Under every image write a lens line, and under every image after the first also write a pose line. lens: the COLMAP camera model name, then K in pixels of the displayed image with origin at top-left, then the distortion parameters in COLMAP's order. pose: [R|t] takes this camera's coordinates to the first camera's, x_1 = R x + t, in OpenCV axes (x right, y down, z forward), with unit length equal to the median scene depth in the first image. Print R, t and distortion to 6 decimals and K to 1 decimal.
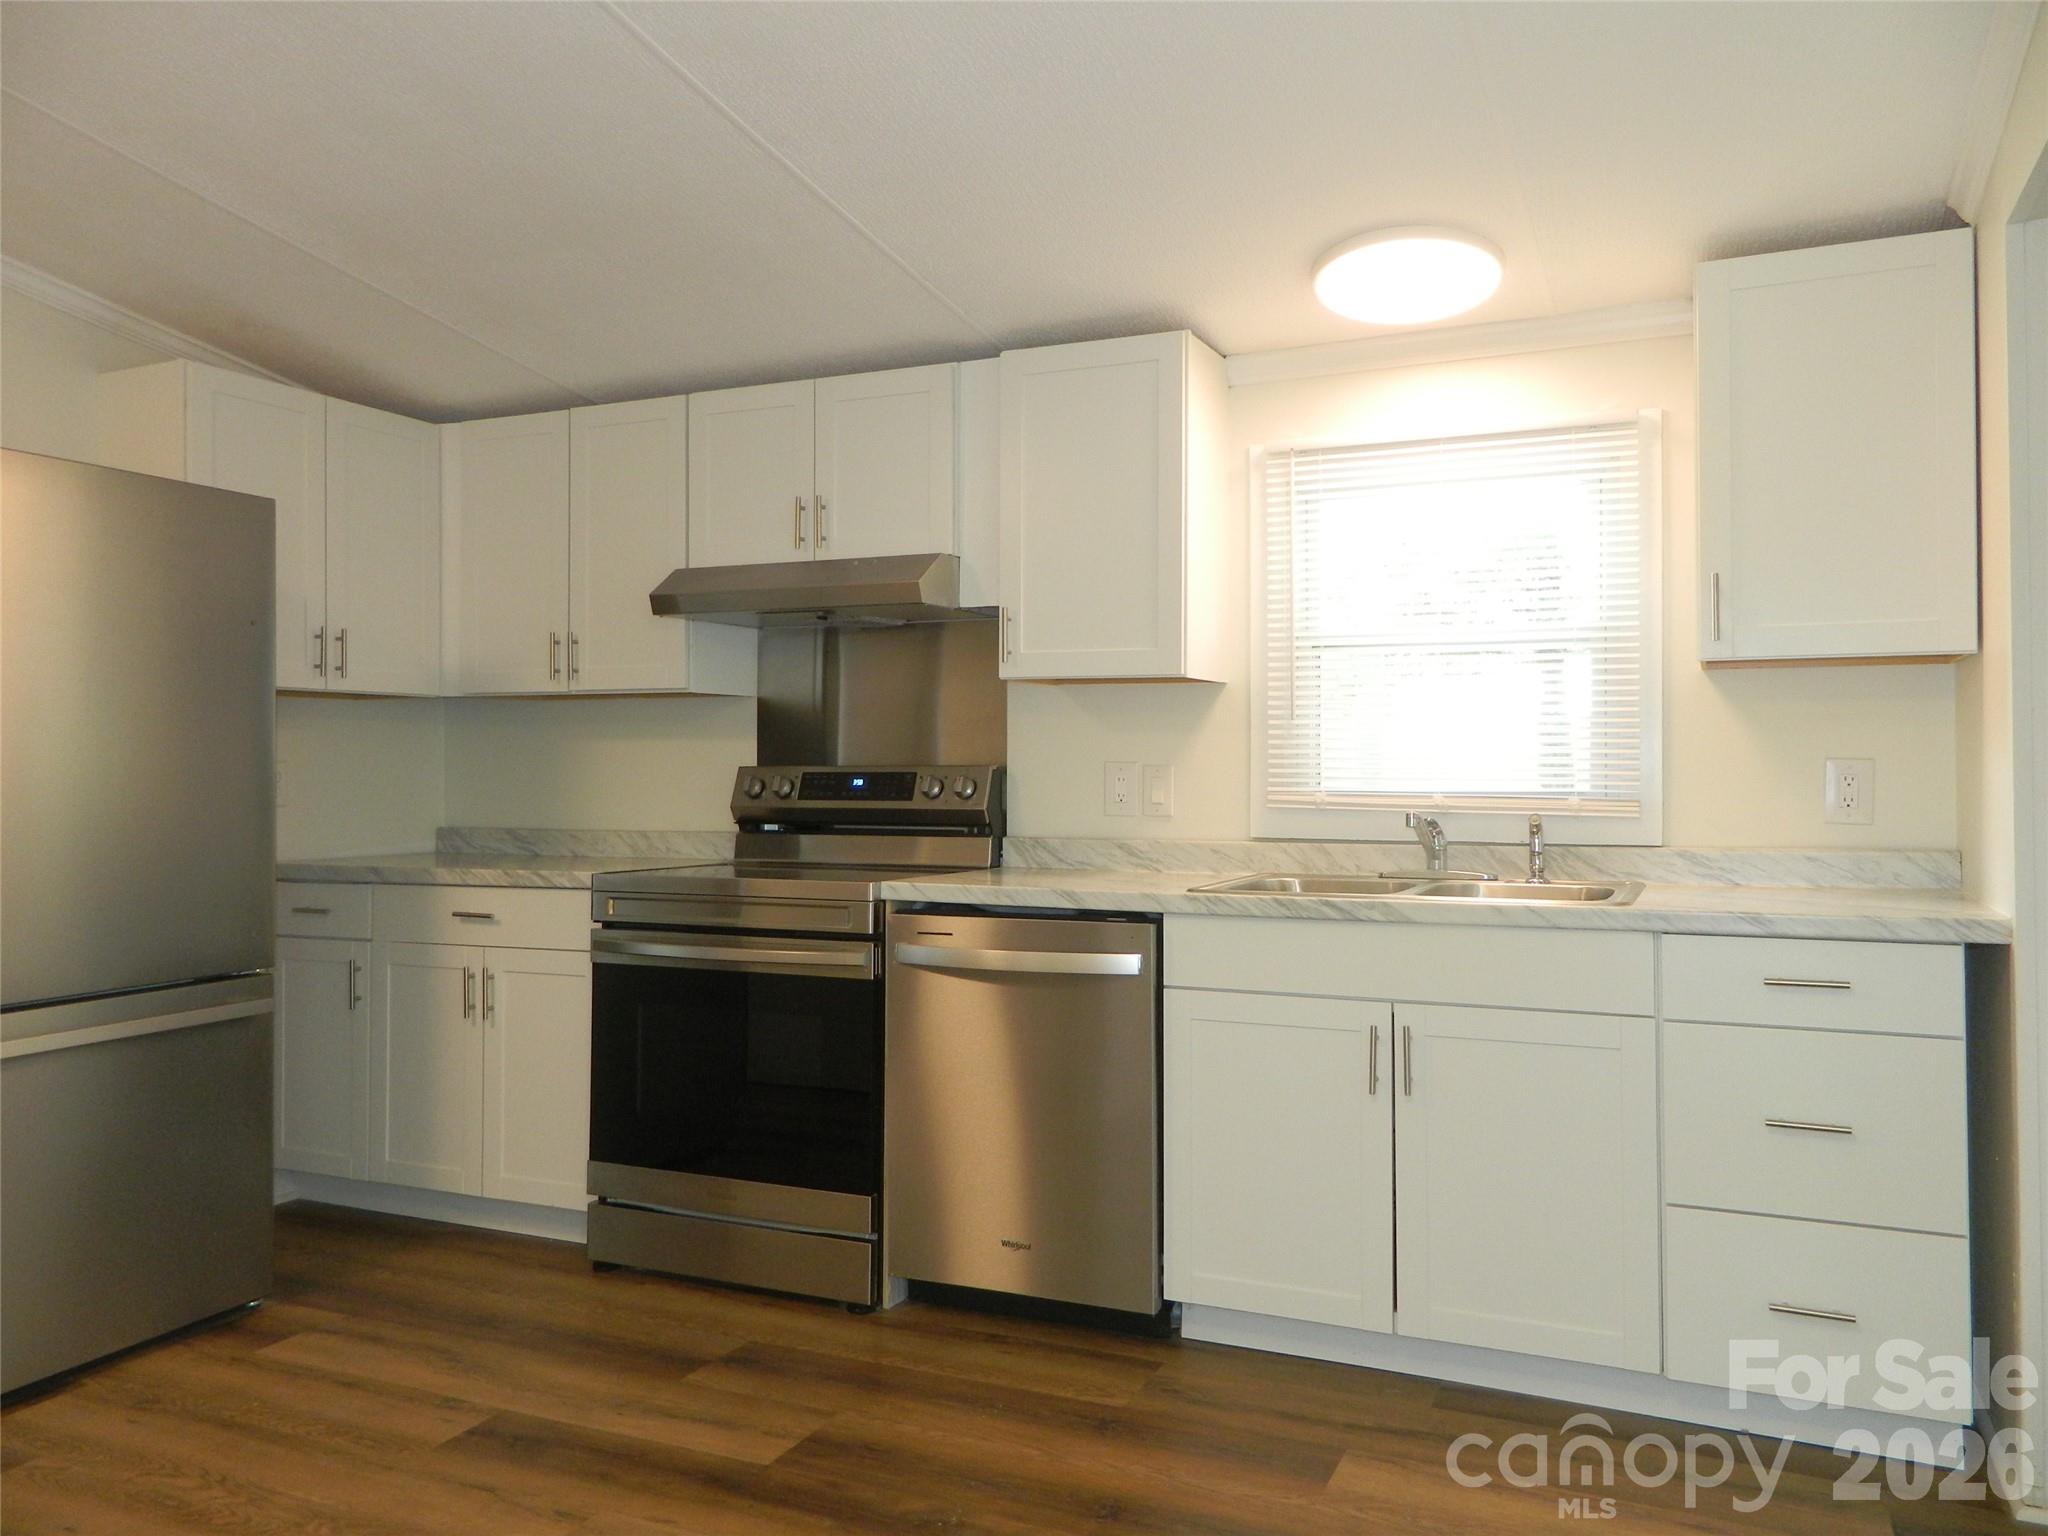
lens RADIAL K [[1536.1, 0, 1024.4], [0, 1536.1, 751.1], [0, 0, 1]] dist [0.017926, -0.008736]
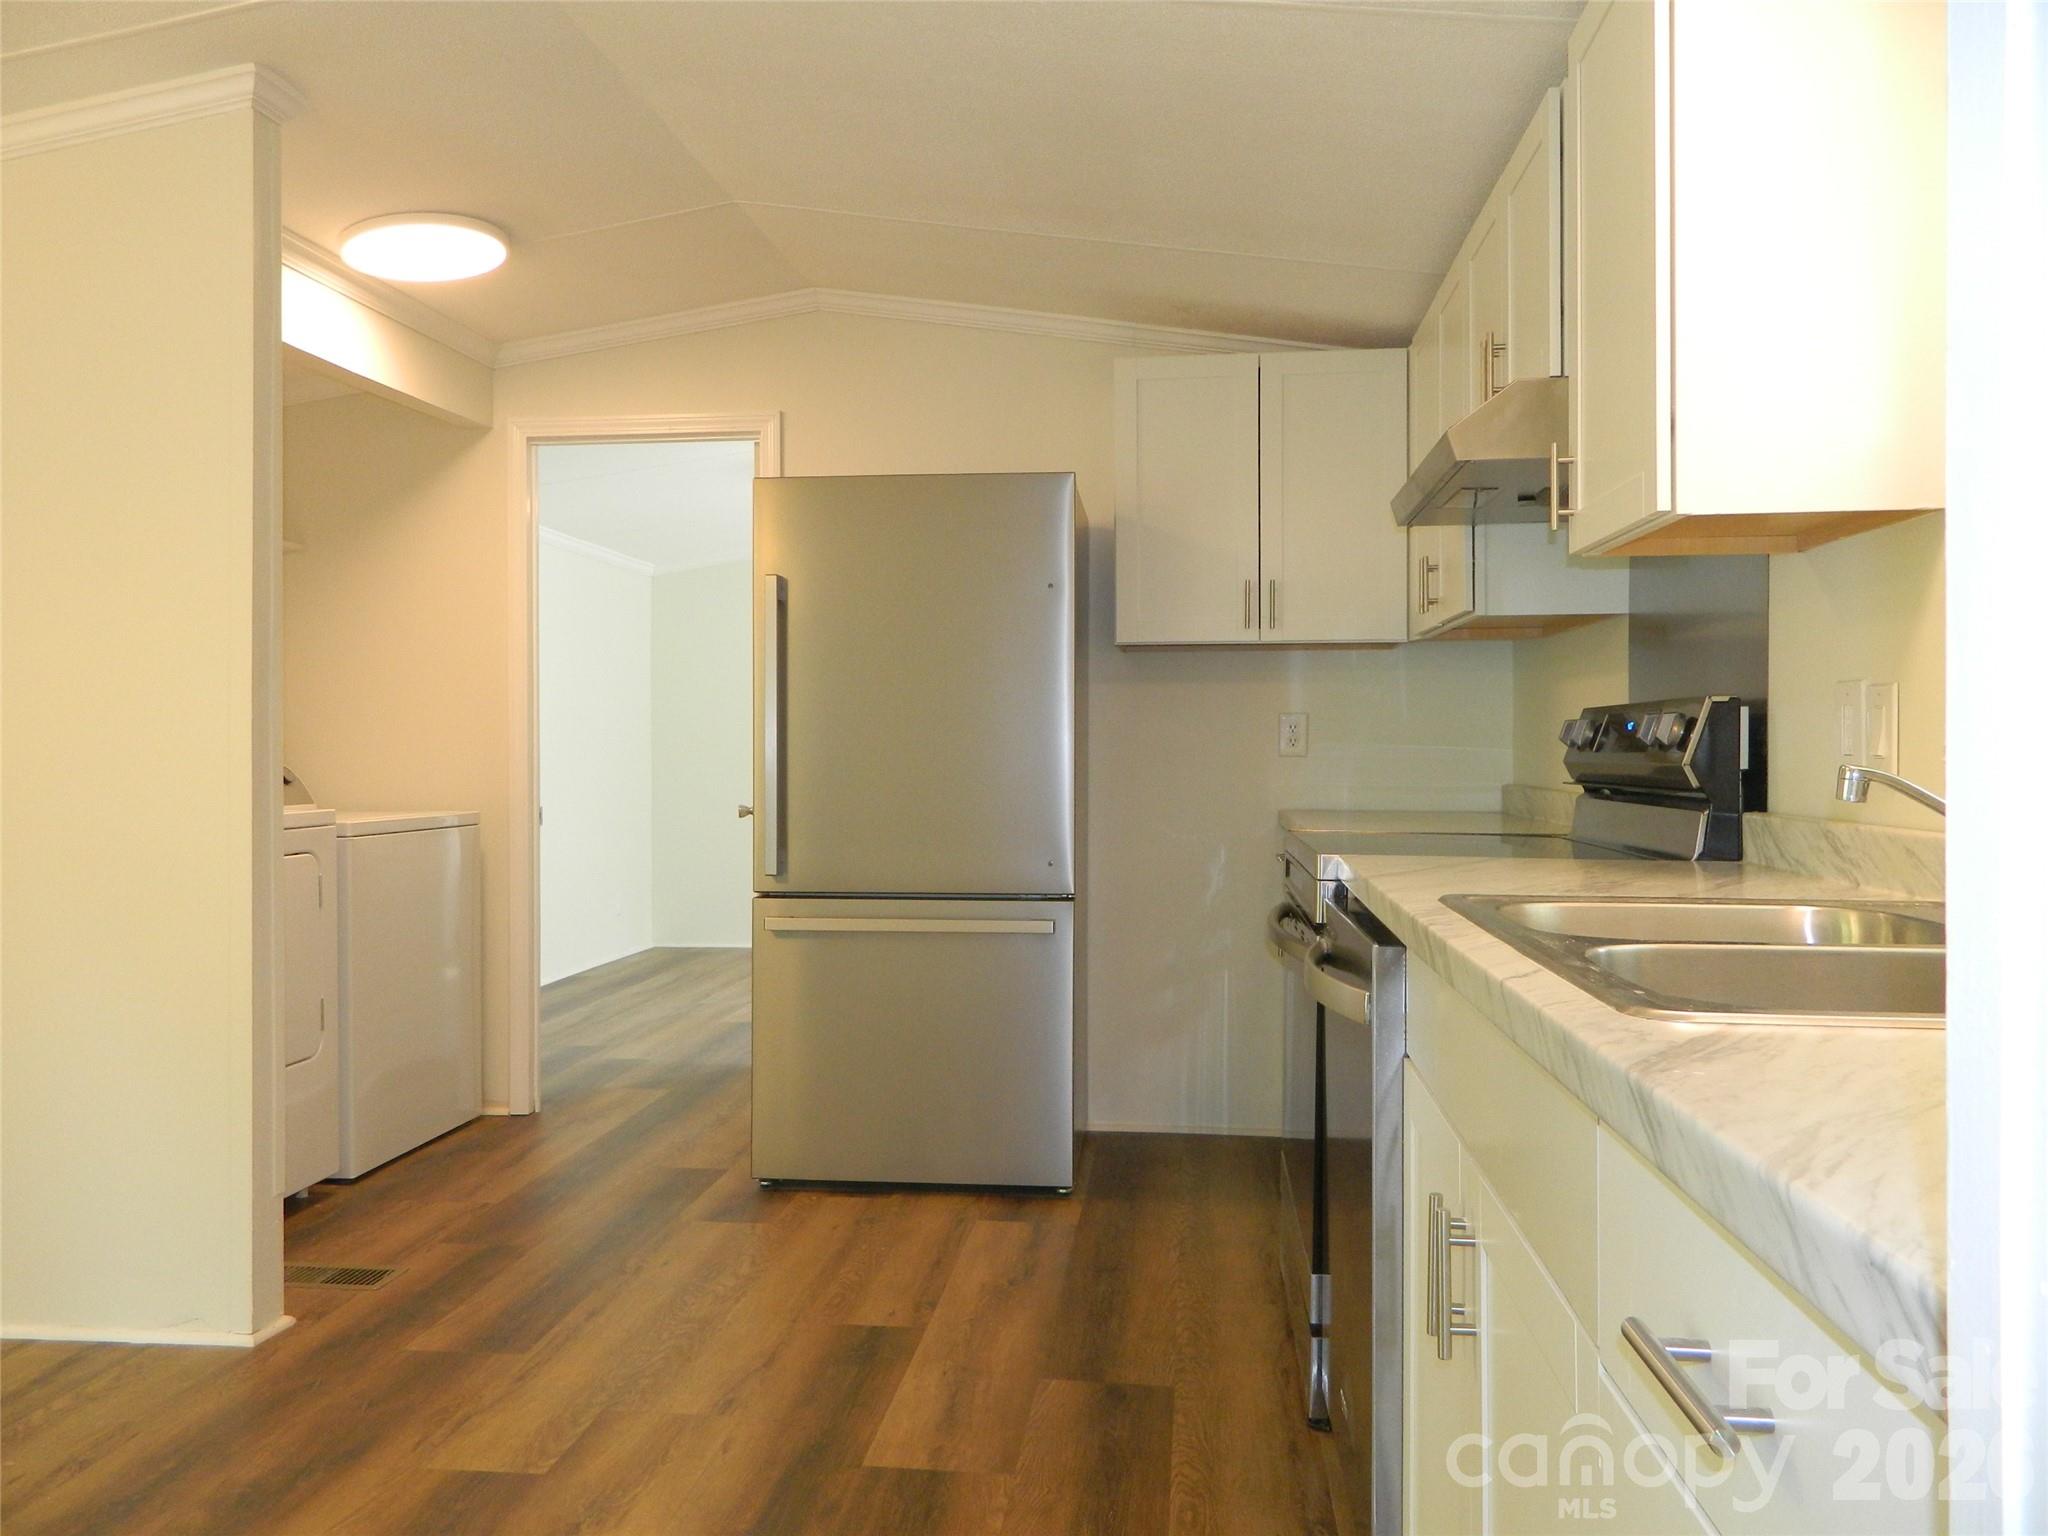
lens RADIAL K [[1536.1, 0, 1026.3], [0, 1536.1, 765.4], [0, 0, 1]] dist [0.017926, -0.008736]
pose [[0.321077, 0.014565, -0.946941, 0.554563], [0.006306, 0.999827, 0.017516, 0.029286], [0.947032, -0.011595, 0.320929, 0.627855]]
